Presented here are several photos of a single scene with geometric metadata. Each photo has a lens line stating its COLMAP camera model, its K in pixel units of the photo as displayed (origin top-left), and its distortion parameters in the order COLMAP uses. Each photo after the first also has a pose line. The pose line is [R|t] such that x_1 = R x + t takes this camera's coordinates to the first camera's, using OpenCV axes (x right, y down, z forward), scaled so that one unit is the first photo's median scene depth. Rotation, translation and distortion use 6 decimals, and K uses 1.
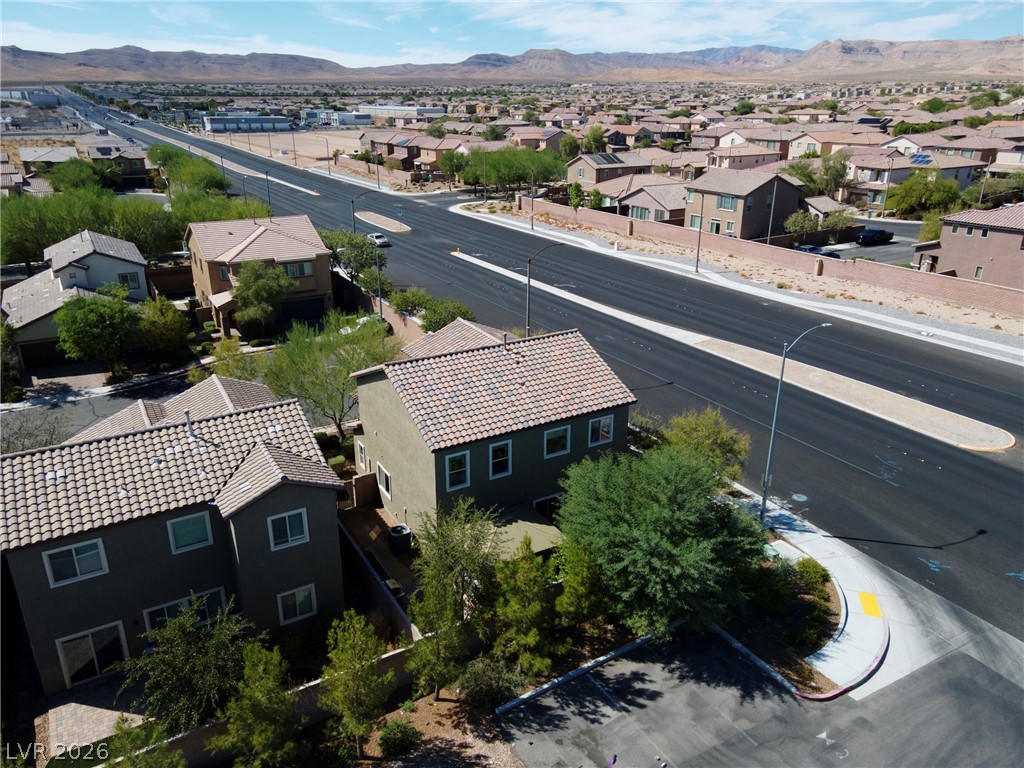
lens RADIAL K [[745.6, 0, 512.0], [0, 745.6, 384.0], [0, 0, 1]] dist [0.026782, 0.033004]
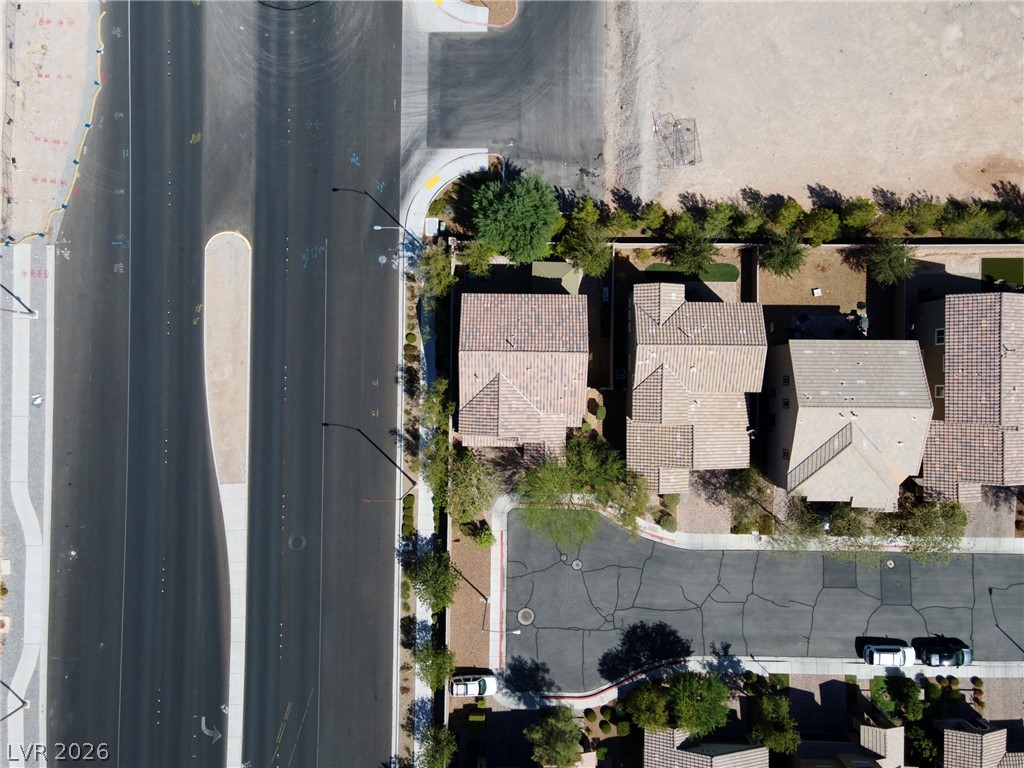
lens RADIAL K [[745.6, 0, 512.0], [0, 745.6, 384.0], [0, 0, 1]] dist [0.026782, 0.033004]
pose [[-0.856889, -0.515403, 0.010063, -0.038952], [0.194733, -0.305557, 0.932048, -0.990067], [-0.477306, 0.800621, 0.362194, 0.270982]]
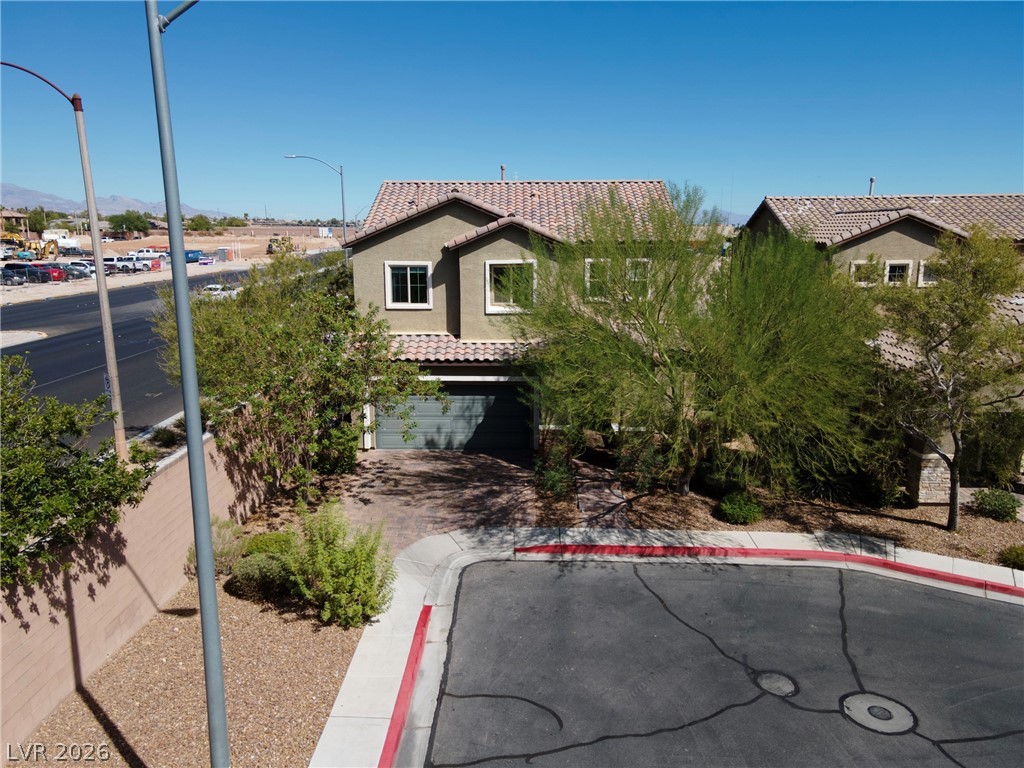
lens RADIAL K [[745.6, 0, 512.0], [0, 745.6, 384.0], [0, 0, 1]] dist [0.026782, 0.033004]
pose [[-0.854853, -0.106004, 0.507926, -0.266705], [0.188303, 0.848791, 0.494060, -0.155980], [-0.483495, 0.517993, -0.705631, 0.996902]]
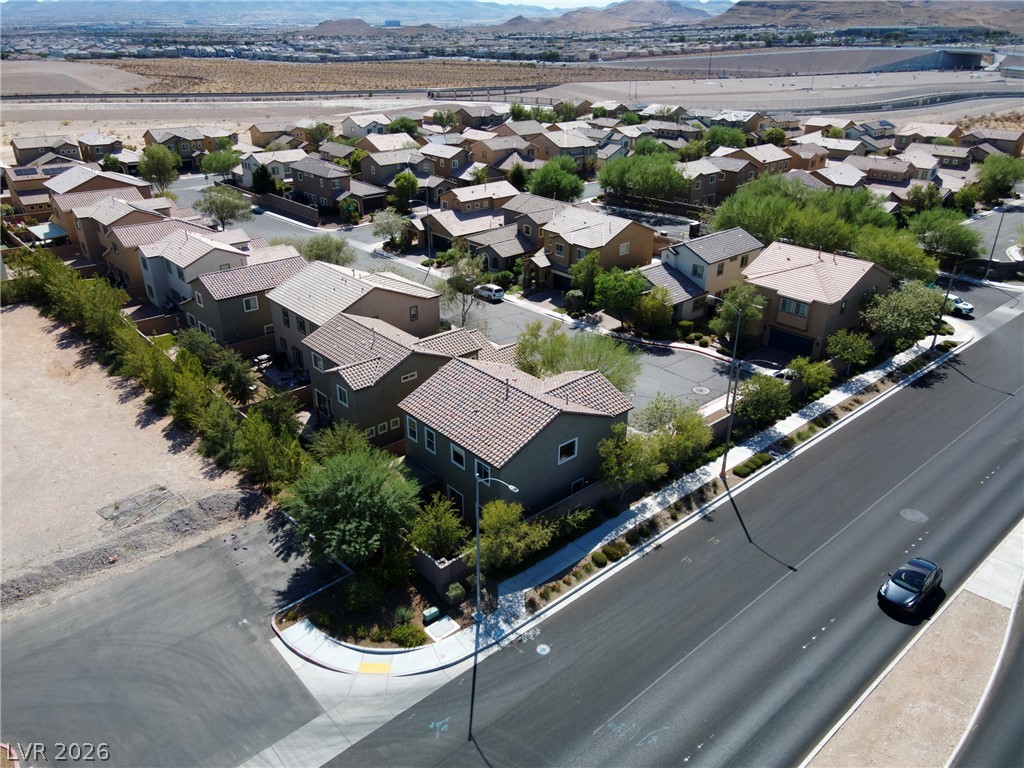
lens RADIAL K [[745.6, 0, 512.0], [0, 745.6, 384.0], [0, 0, 1]] dist [0.026782, 0.033004]
pose [[0.196277, 0.426953, -0.882715, 0.700567], [-0.358632, 0.869111, 0.340630, -0.308344], [0.912611, 0.249712, 0.323705, 0.340189]]
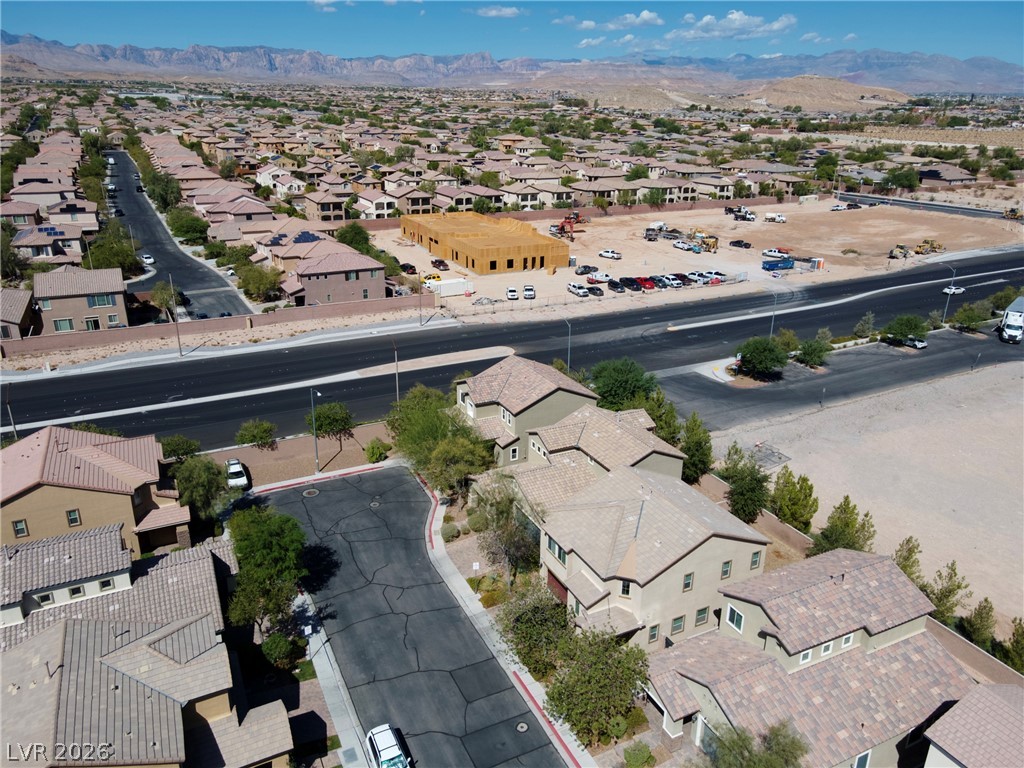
lens RADIAL K [[745.6, 0, 512.0], [0, 745.6, 384.0], [0, 0, 1]] dist [0.026782, 0.033004]
pose [[0.068590, -0.354501, 0.932537, -1.249895], [0.352157, 0.883170, 0.309832, -0.425719], [-0.933424, 0.307148, 0.185416, 0.397730]]
